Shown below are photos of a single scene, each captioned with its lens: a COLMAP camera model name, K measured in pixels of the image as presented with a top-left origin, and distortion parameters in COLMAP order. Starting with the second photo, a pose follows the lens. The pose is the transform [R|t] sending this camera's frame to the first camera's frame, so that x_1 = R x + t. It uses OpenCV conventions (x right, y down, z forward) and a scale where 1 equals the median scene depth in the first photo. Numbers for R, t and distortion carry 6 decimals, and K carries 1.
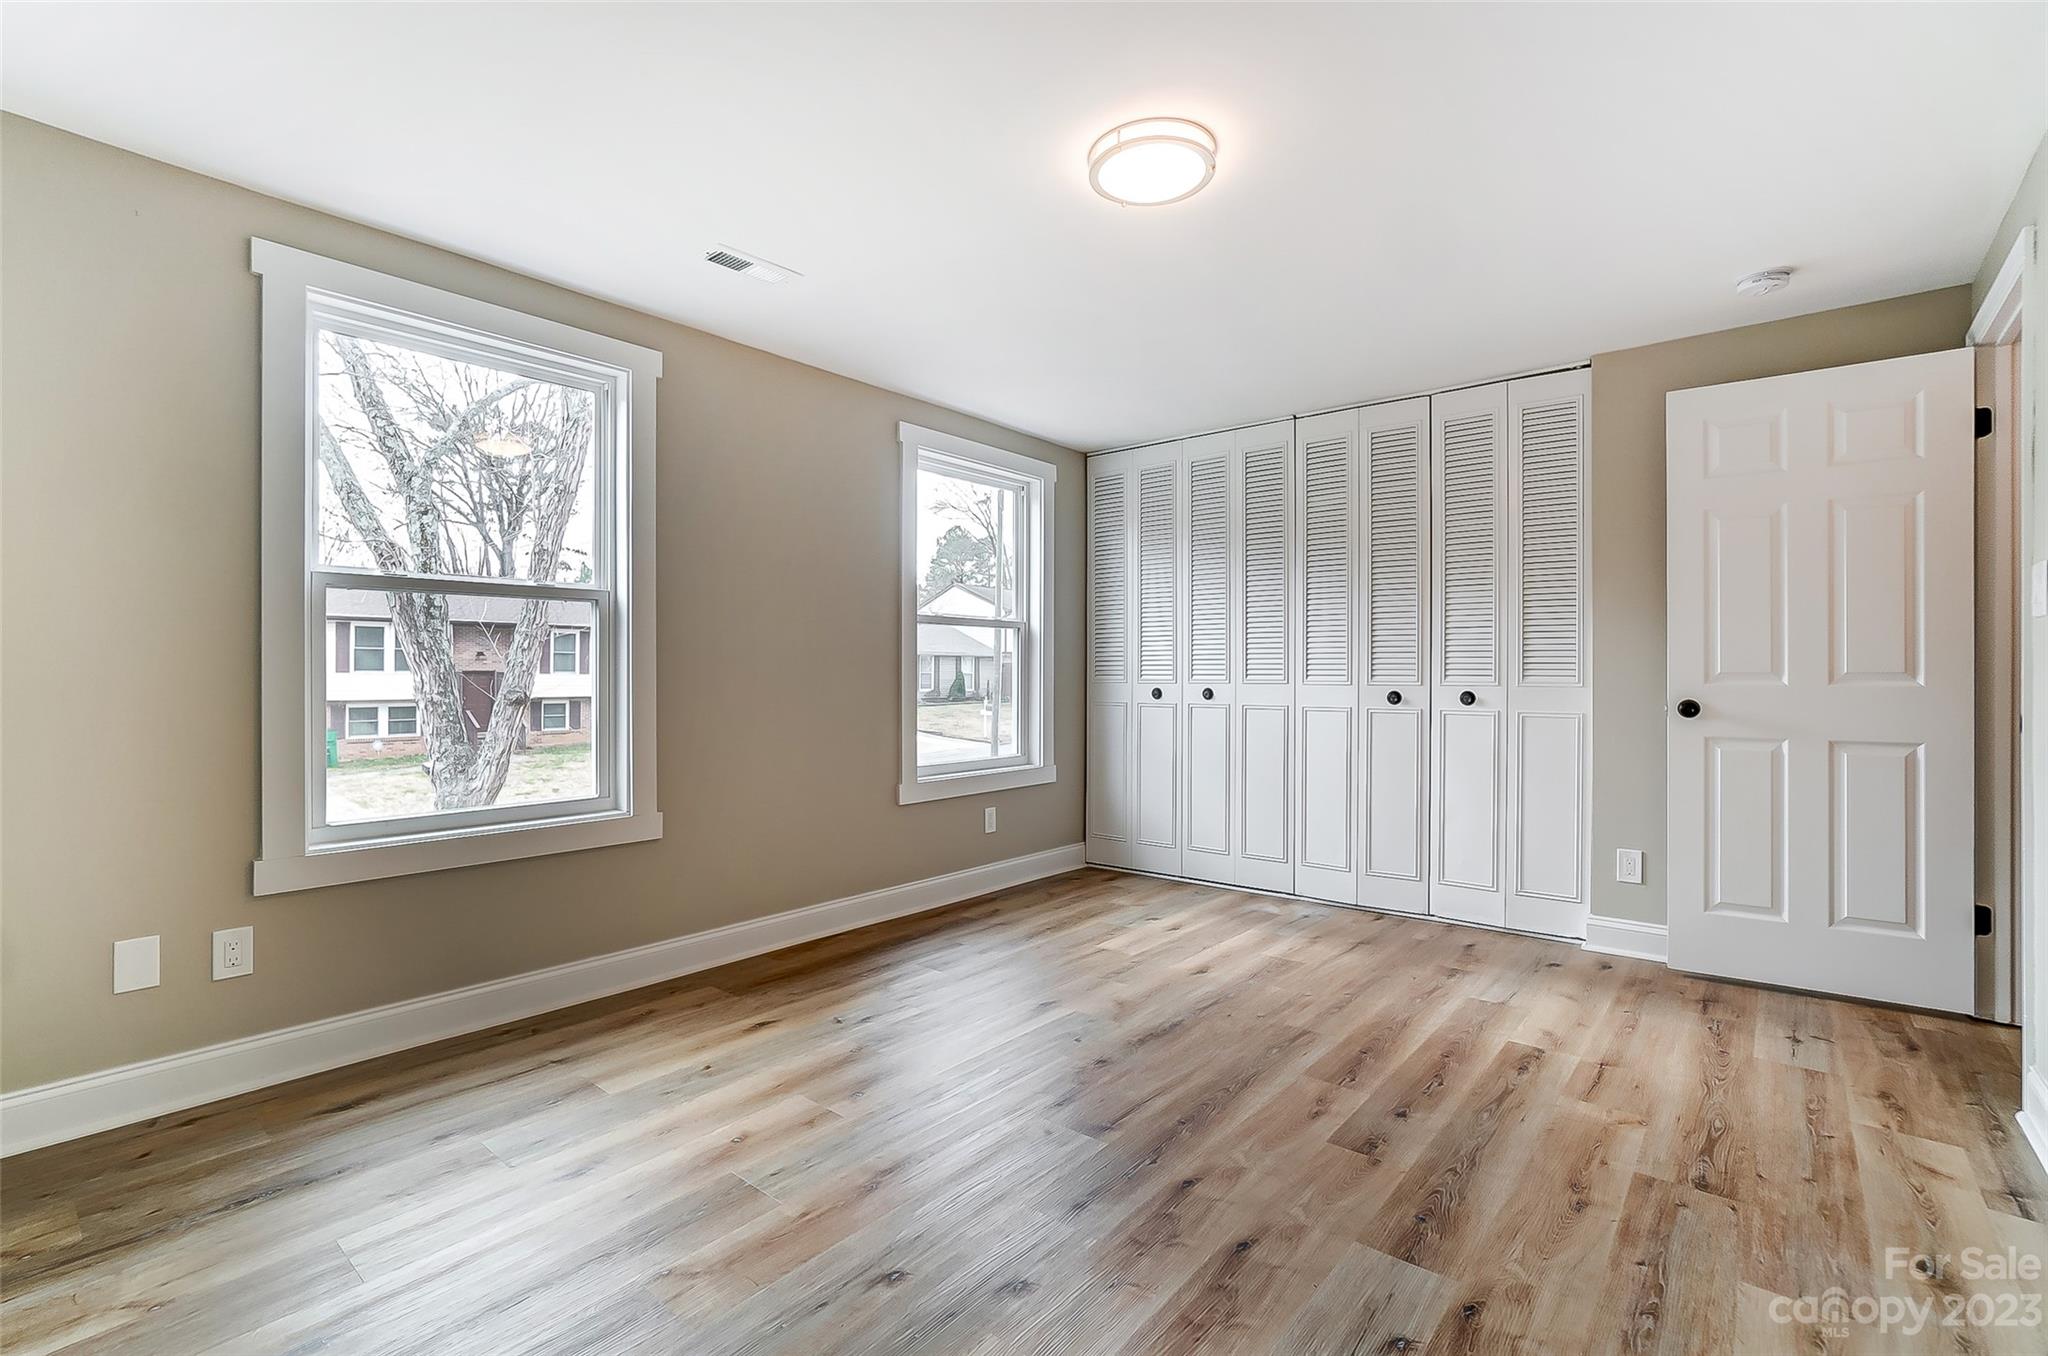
lens RADIAL K [[919.9, 0, 1014.2], [0, 919.9, 668.2], [0, 0, 1]] dist [-0.010595, 0.001200]
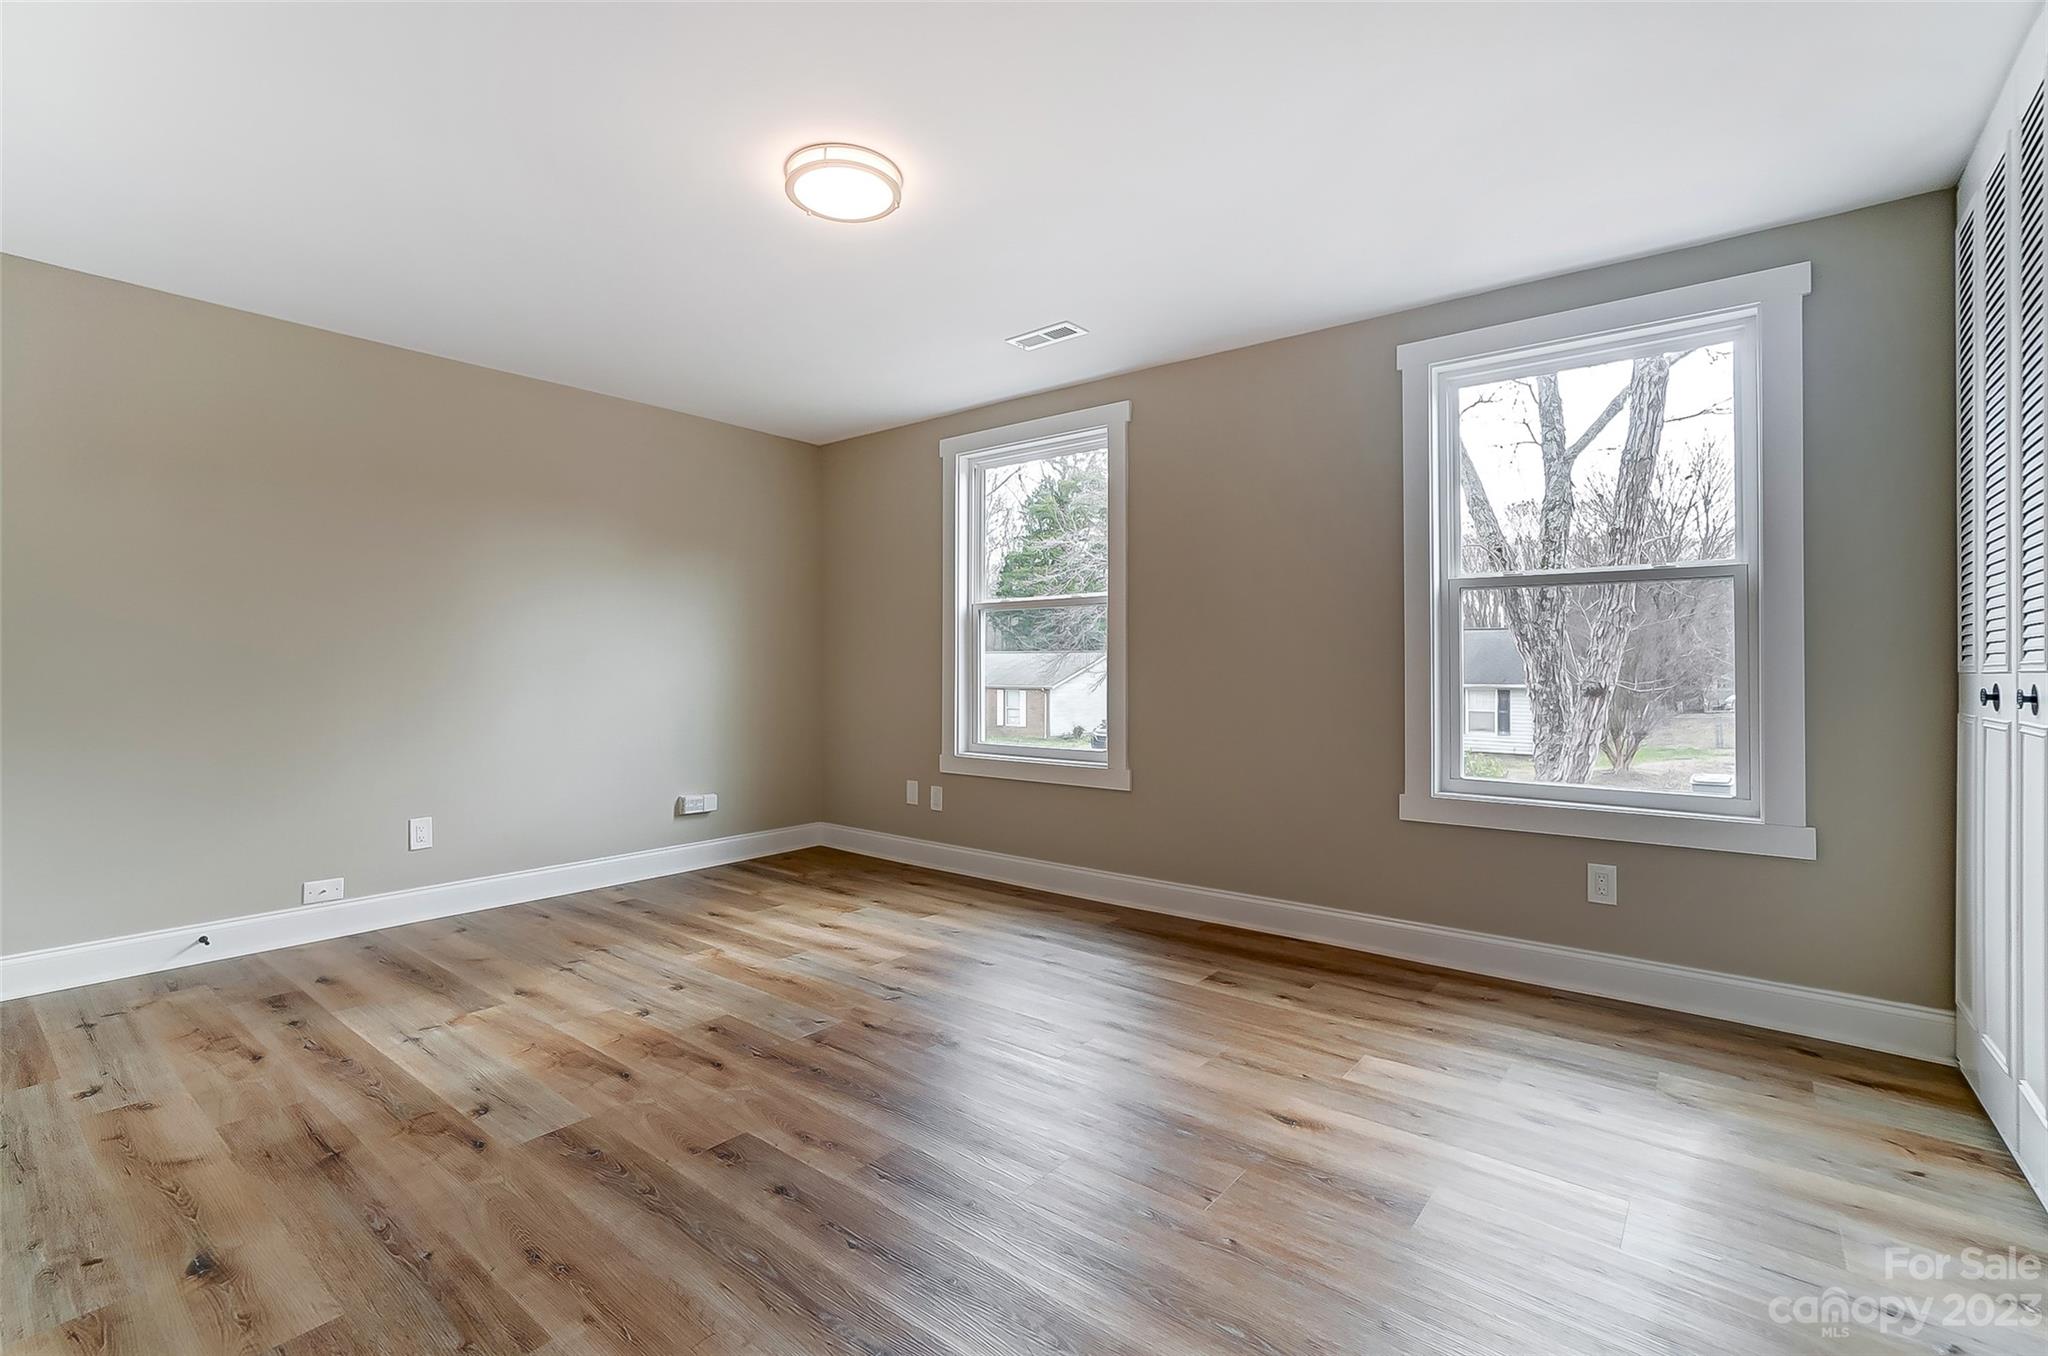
lens RADIAL K [[919.9, 0, 1014.2], [0, 919.9, 668.2], [0, 0, 1]] dist [-0.010595, 0.001200]
pose [[0.009464, -0.004617, -0.999945, 0.989755], [0.009300, 0.999946, -0.004529, 0.025277], [0.999912, -0.009256, 0.009506, 0.963052]]
